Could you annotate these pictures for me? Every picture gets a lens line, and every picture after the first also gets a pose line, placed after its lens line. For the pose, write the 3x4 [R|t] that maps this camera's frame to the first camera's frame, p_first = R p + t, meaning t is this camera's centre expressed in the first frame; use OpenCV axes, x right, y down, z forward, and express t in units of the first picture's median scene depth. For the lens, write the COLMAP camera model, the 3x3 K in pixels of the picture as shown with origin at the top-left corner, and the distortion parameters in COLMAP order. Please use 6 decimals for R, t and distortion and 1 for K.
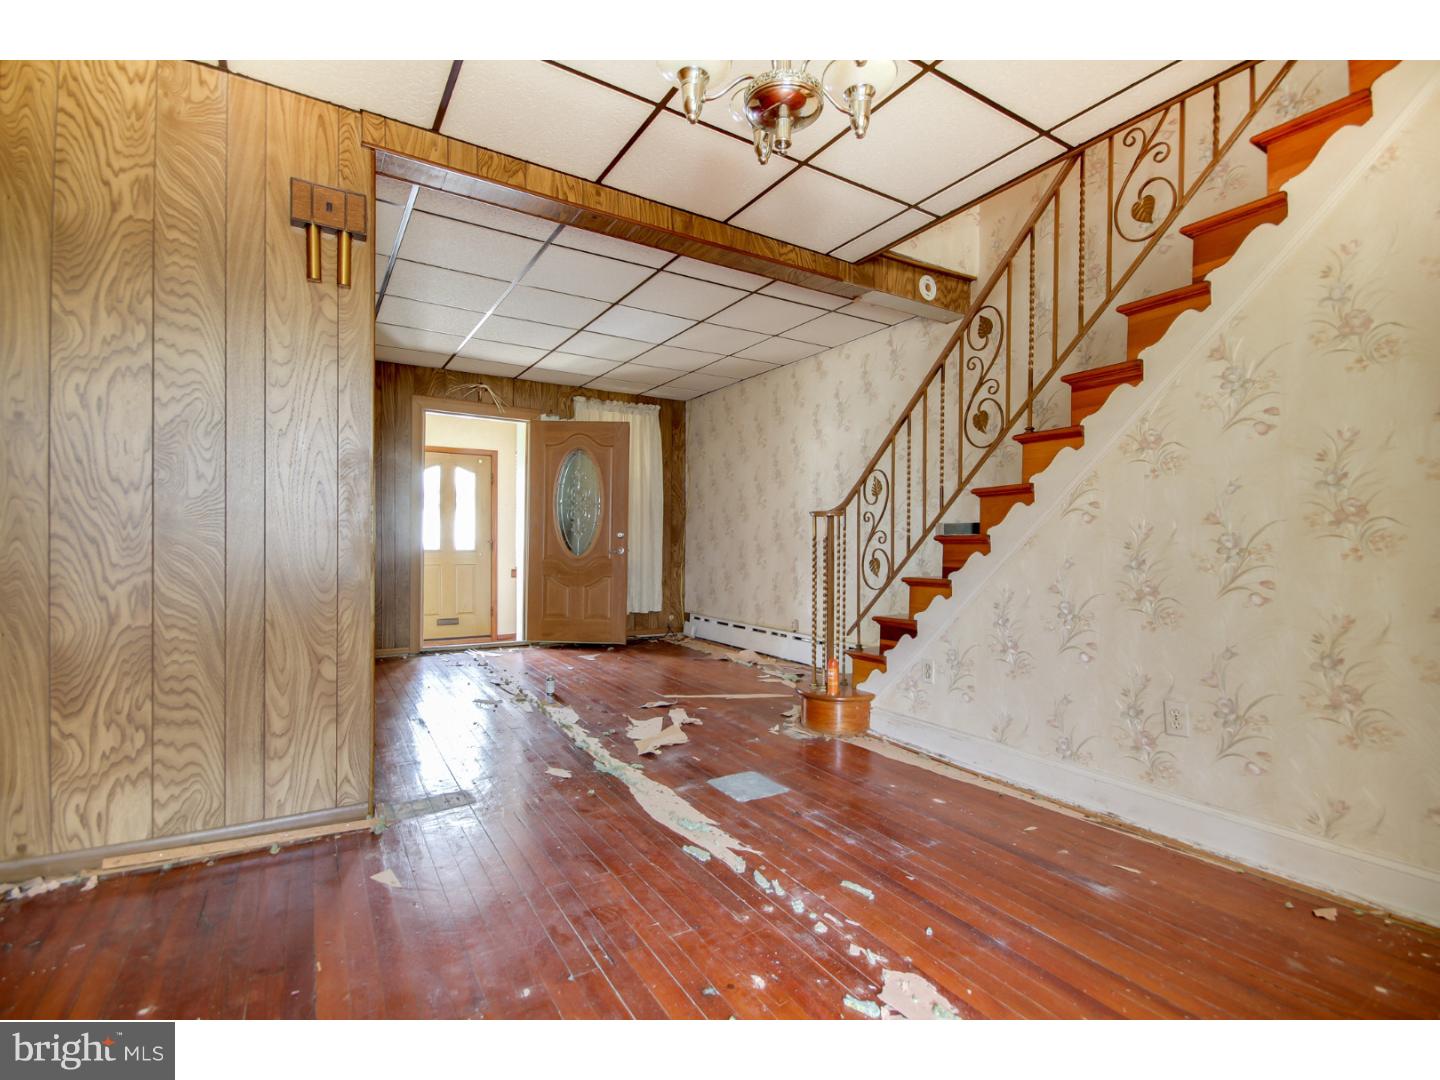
lens RADIAL K [[687.5, 0, 732.9], [0, 687.5, 540.2], [0, 0, 1]] dist [0.004219, -0.000184]
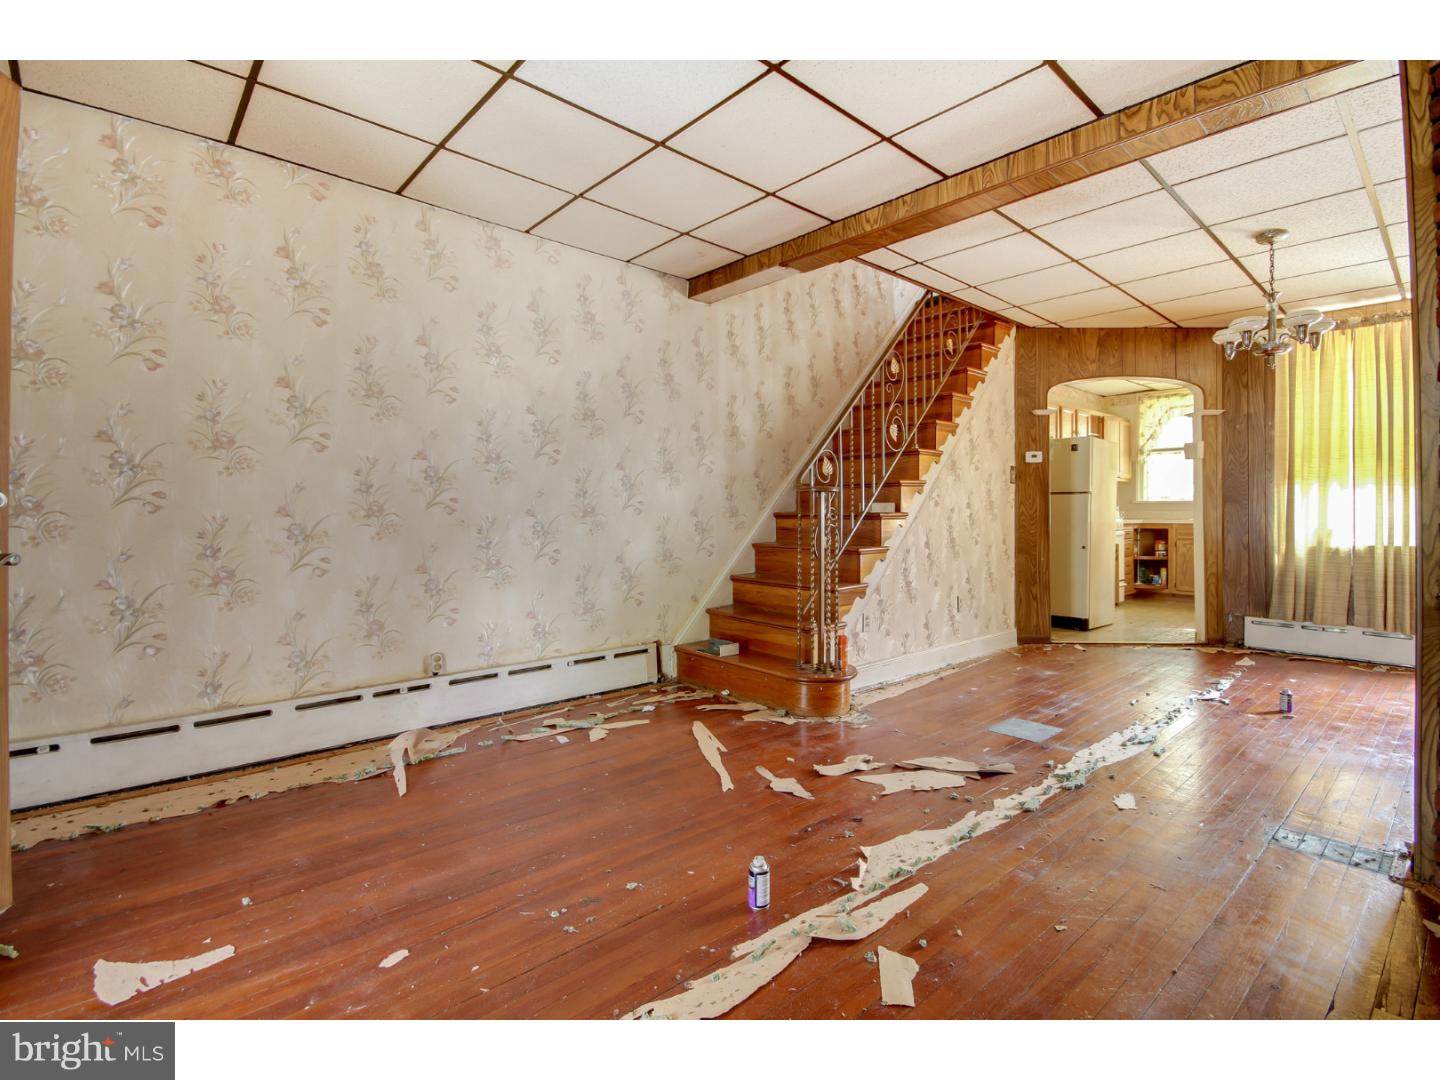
lens RADIAL K [[670.7, 0, 720.3], [0, 670.7, 524.6], [0, 0, 1]] dist [-0.001146, -0.000023]
pose [[-0.167437, 0.000791, 0.985882, -0.440653], [0.006697, 0.999978, 0.000336, 0.007516], [-0.985860, 0.006659, -0.167438, 0.753306]]
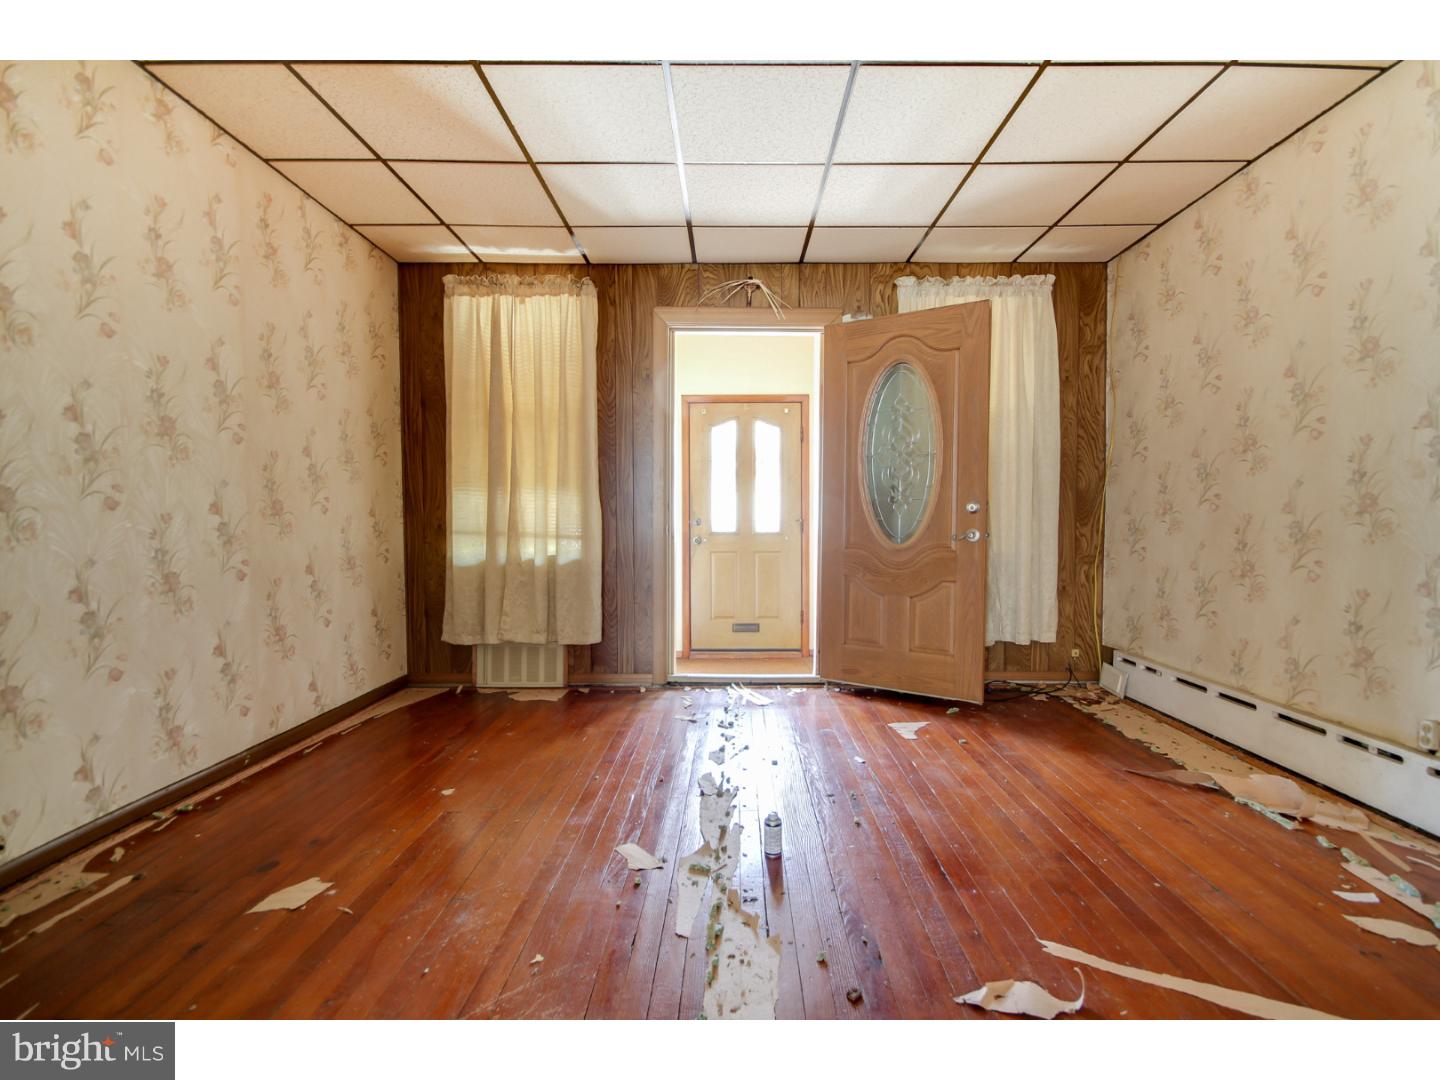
lens RADIAL K [[687.5, 0, 732.9], [0, 687.5, 540.2], [0, 0, 1]] dist [0.004219, -0.000184]
pose [[0.848242, 0.007360, -0.529557, -0.033222], [0.009373, 0.999538, 0.028904, 0.001205], [0.529526, -0.029481, 0.847782, 0.419991]]
